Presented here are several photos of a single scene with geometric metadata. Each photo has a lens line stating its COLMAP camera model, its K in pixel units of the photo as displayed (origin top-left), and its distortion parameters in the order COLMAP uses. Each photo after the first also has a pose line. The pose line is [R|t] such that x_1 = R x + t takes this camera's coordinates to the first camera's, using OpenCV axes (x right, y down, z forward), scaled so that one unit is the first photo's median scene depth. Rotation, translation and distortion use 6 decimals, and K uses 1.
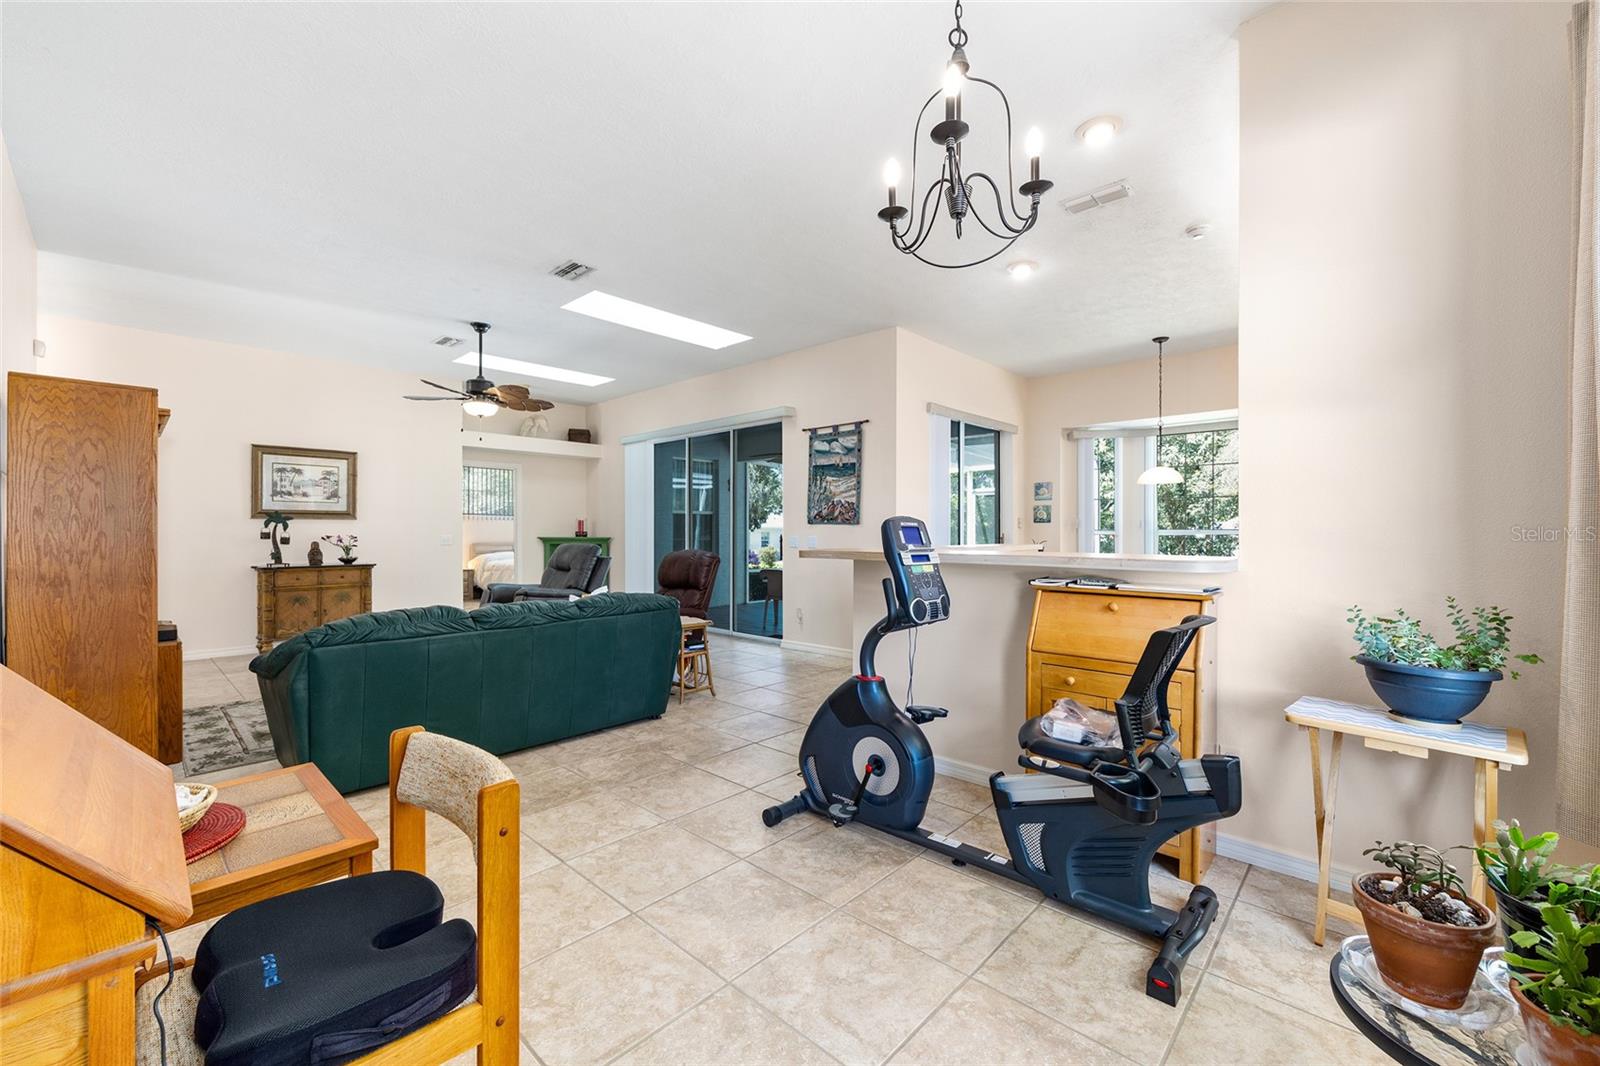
lens RADIAL K [[641.7, 0, 803.9], [0, 641.7, 531.5], [0, 0, 1]] dist [-0.000876, 0.000277]
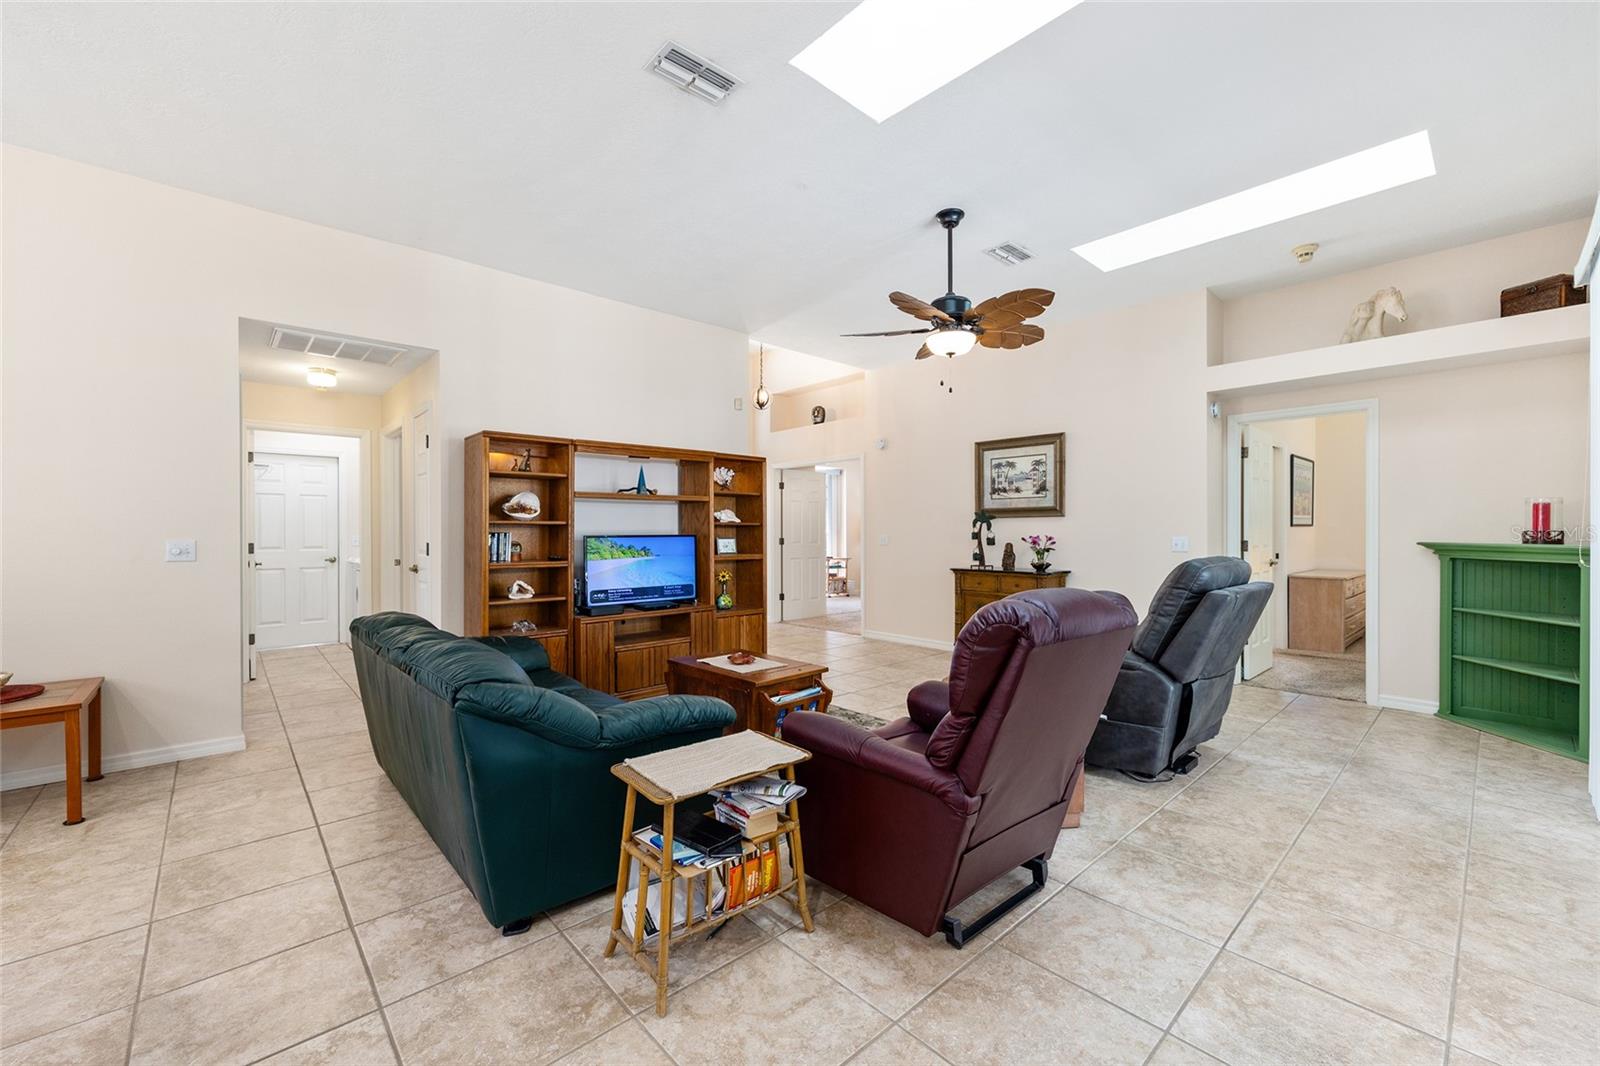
lens RADIAL K [[641.7, 0, 797.7], [0, 641.7, 531.0], [0, 0, 1]] dist [-0.000876, 0.000277]
pose [[-0.088932, -0.000563, -0.996038, 0.142159], [0.001359, 0.999999, -0.000686, -0.000412], [0.996037, -0.001414, -0.088932, 0.810254]]
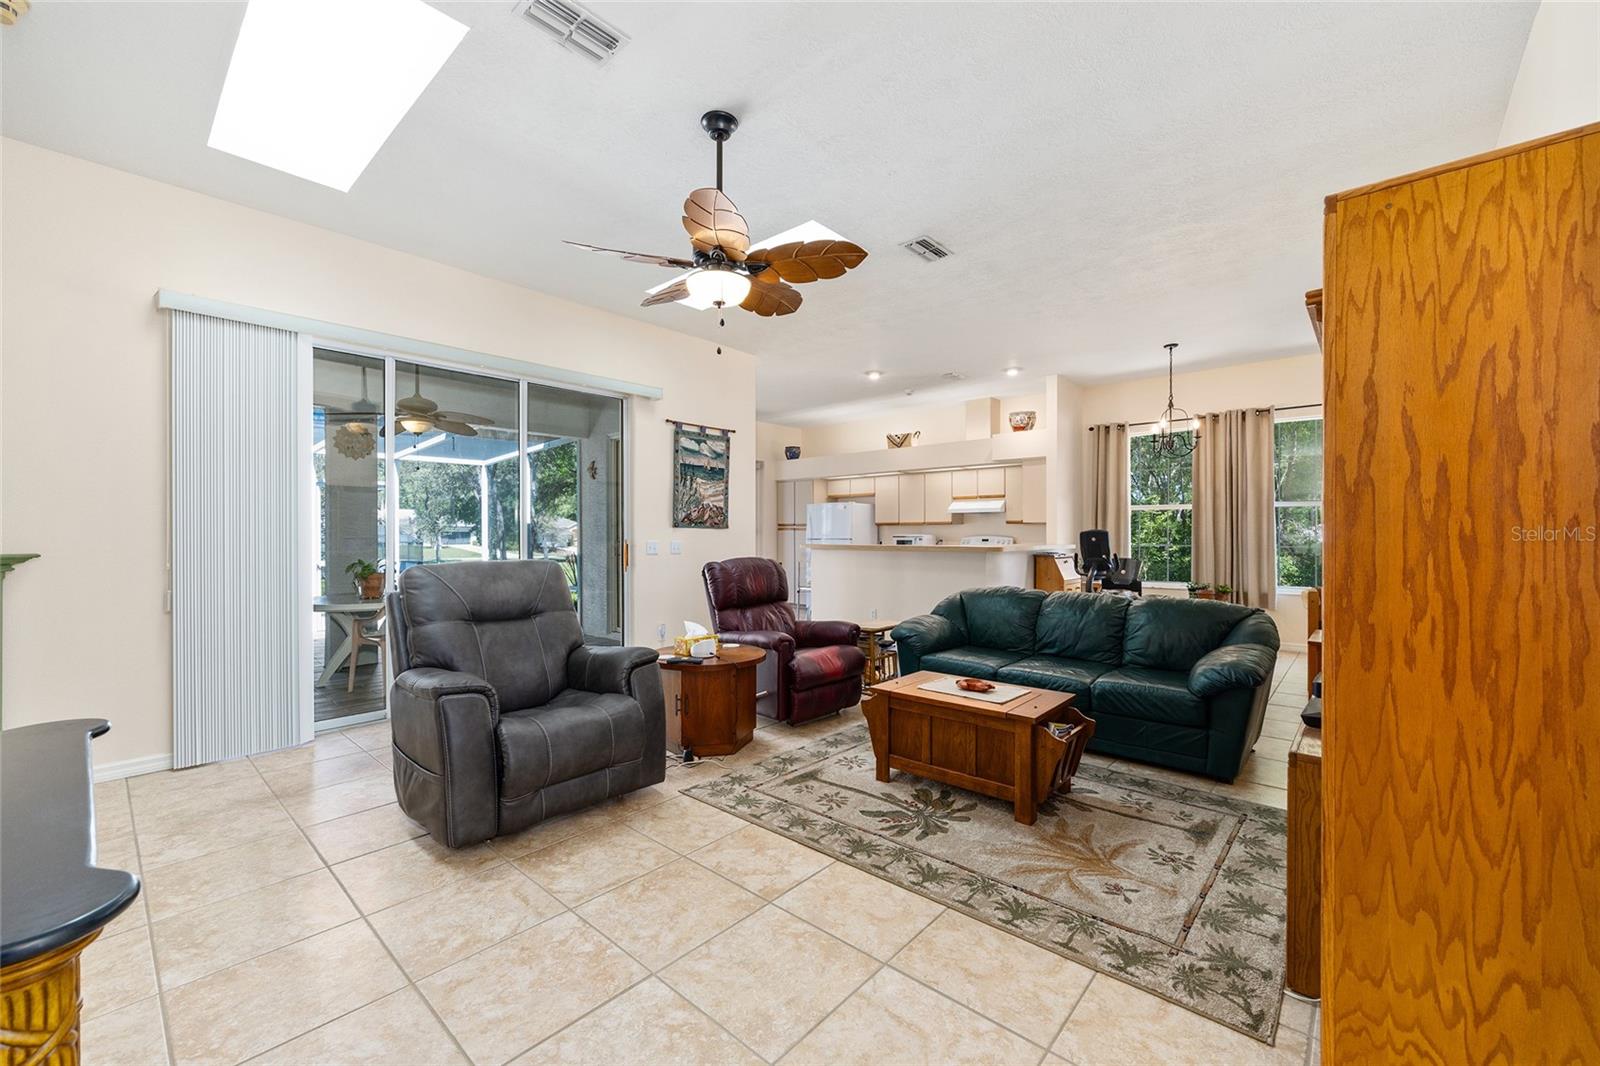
lens RADIAL K [[641.7, 0, 802.5], [0, 641.7, 530.4], [0, 0, 1]] dist [-0.000876, 0.000277]
pose [[-0.018046, 0.008106, 0.999804, -0.898193], [0.002600, 0.999964, -0.008061, 0.000153], [-0.999834, 0.002454, -0.018067, 0.847314]]
